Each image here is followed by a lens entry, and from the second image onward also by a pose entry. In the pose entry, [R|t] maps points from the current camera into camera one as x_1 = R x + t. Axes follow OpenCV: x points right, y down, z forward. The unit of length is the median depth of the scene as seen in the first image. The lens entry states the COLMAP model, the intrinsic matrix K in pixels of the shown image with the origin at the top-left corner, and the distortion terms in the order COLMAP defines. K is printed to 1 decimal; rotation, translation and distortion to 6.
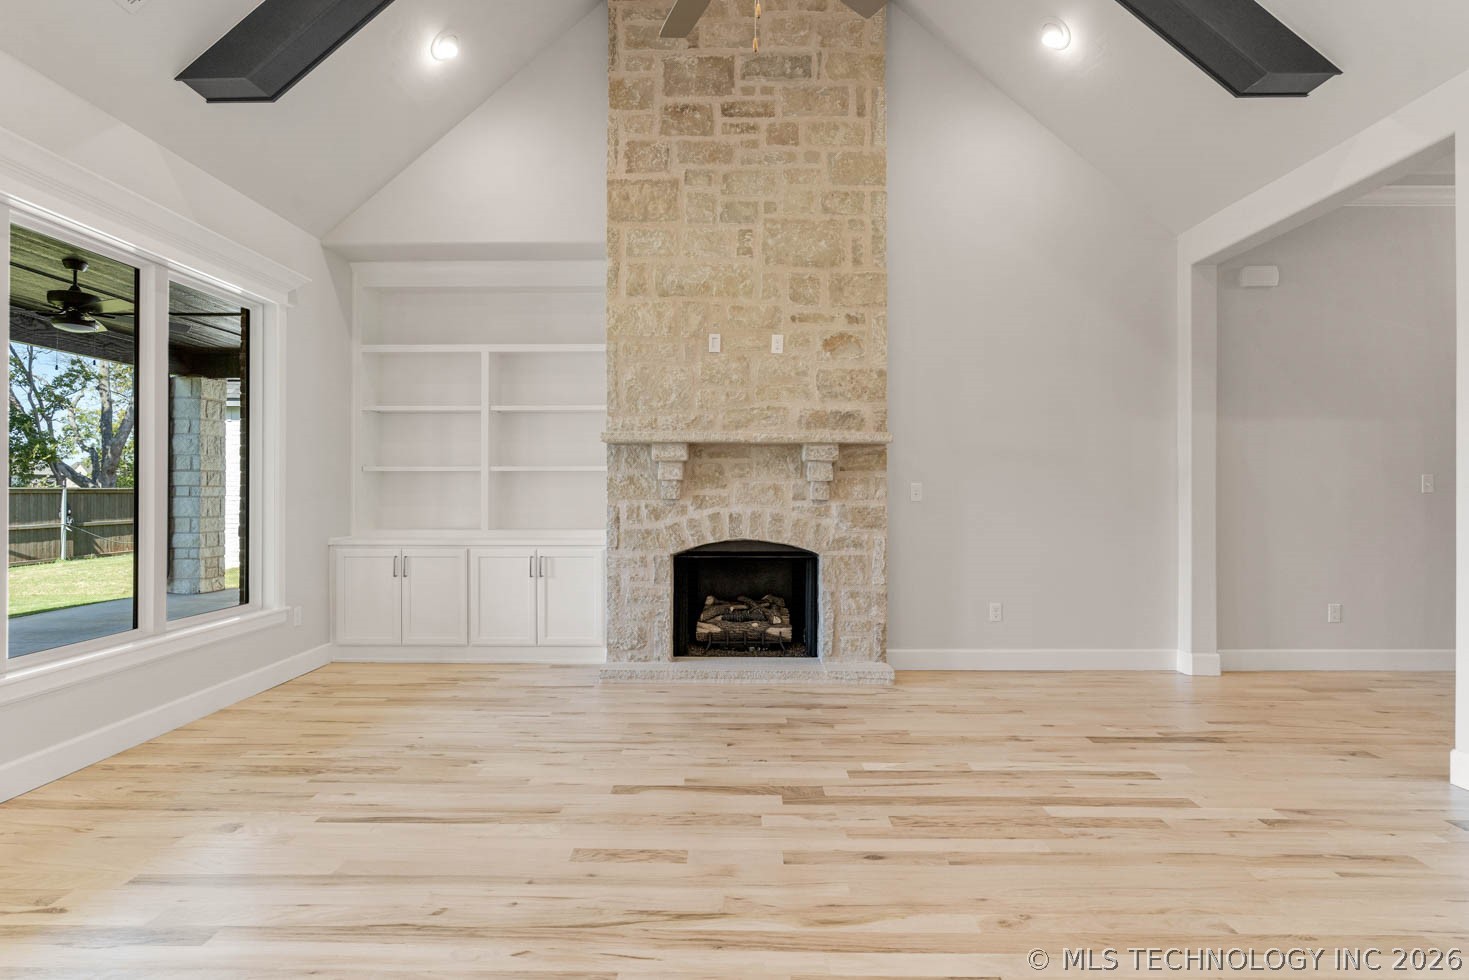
lens RADIAL K [[729.4, 0, 733.4], [0, 729.4, 490.9], [0, 0, 1]] dist [0.001572, -0.000376]
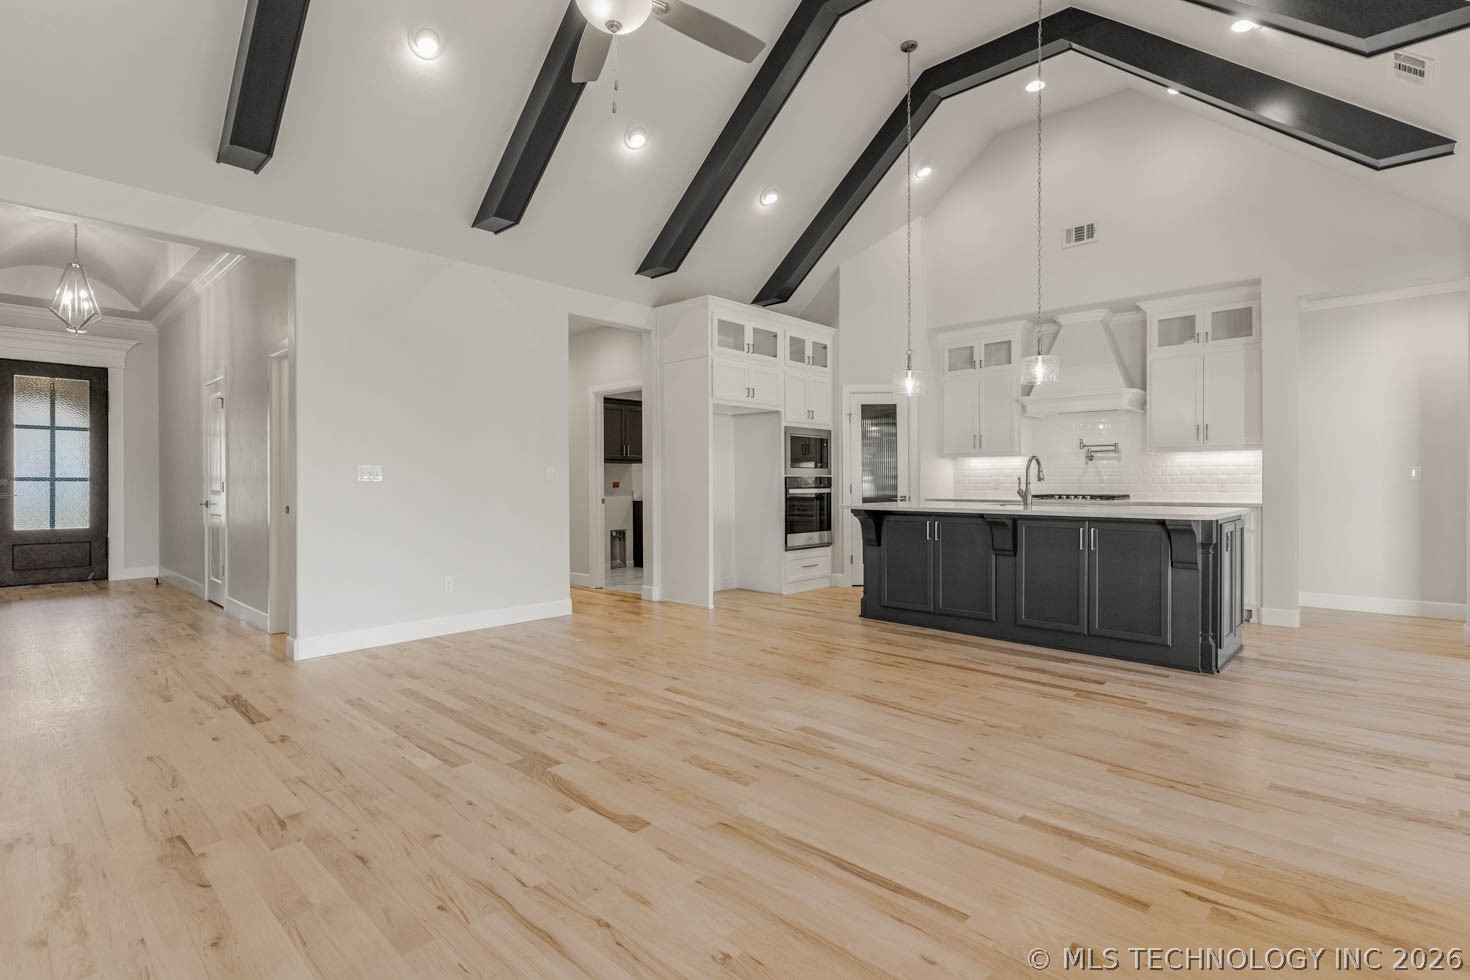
lens RADIAL K [[700.7, 0, 730.9], [0, 700.7, 483.4], [0, 0, 1]] dist [0.015076, 0.000844]
pose [[-0.737703, -0.001850, 0.675123, -0.858292], [0.000383, 0.999995, 0.003158, 0.003694], [-0.675125, 0.002588, -0.737699, 1.654857]]
